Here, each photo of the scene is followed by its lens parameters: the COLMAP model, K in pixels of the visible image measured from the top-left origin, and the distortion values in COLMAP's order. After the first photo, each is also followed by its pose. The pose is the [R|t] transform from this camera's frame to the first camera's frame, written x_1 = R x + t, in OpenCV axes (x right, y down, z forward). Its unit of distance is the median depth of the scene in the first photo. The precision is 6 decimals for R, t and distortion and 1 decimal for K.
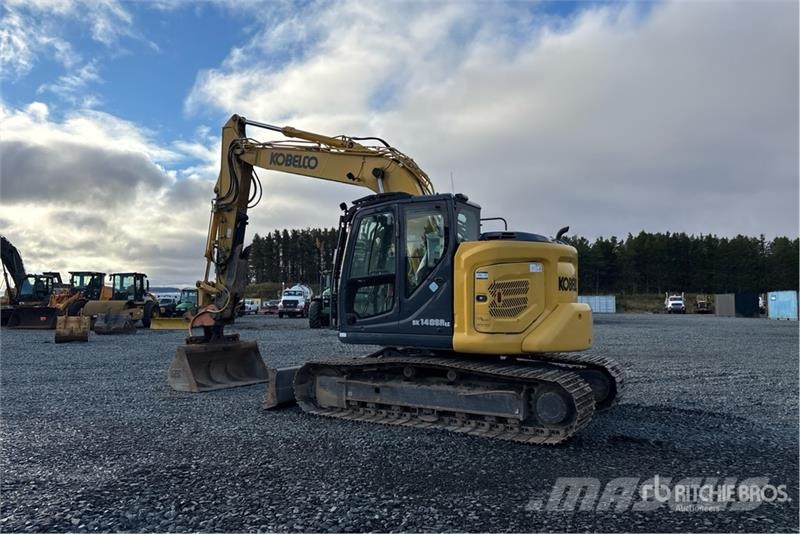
lens RADIAL K [[599.8, 0, 437.9], [0, 599.8, 266.9], [0, 0, 1]] dist [0.045618, -0.000605]
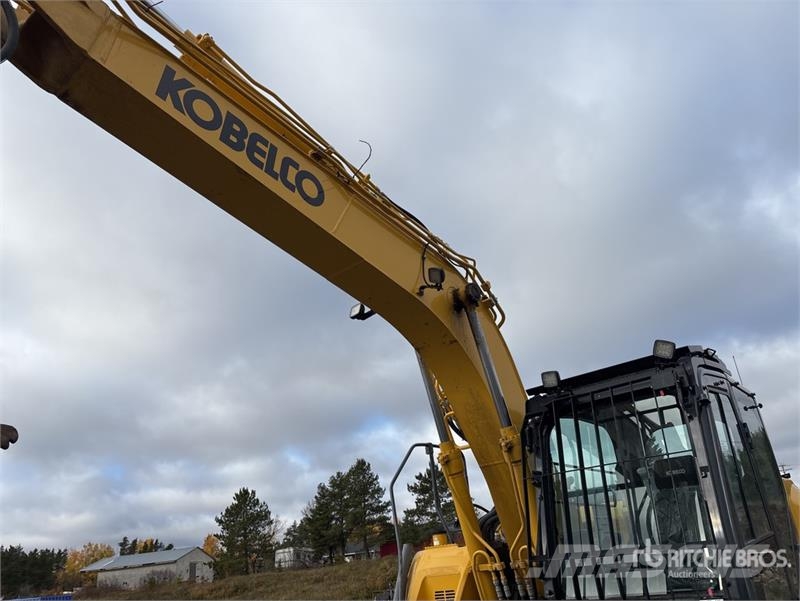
lens RADIAL K [[591.2, 0, 392.9], [0, 591.2, 292.0], [0, 0, 1]] dist [0.031444, -0.044944]
pose [[0.259857, 0.401678, 0.878140, -0.462867], [0.029128, 0.905705, -0.422906, 0.020413], [-0.965208, 0.135473, 0.223653, 0.890172]]
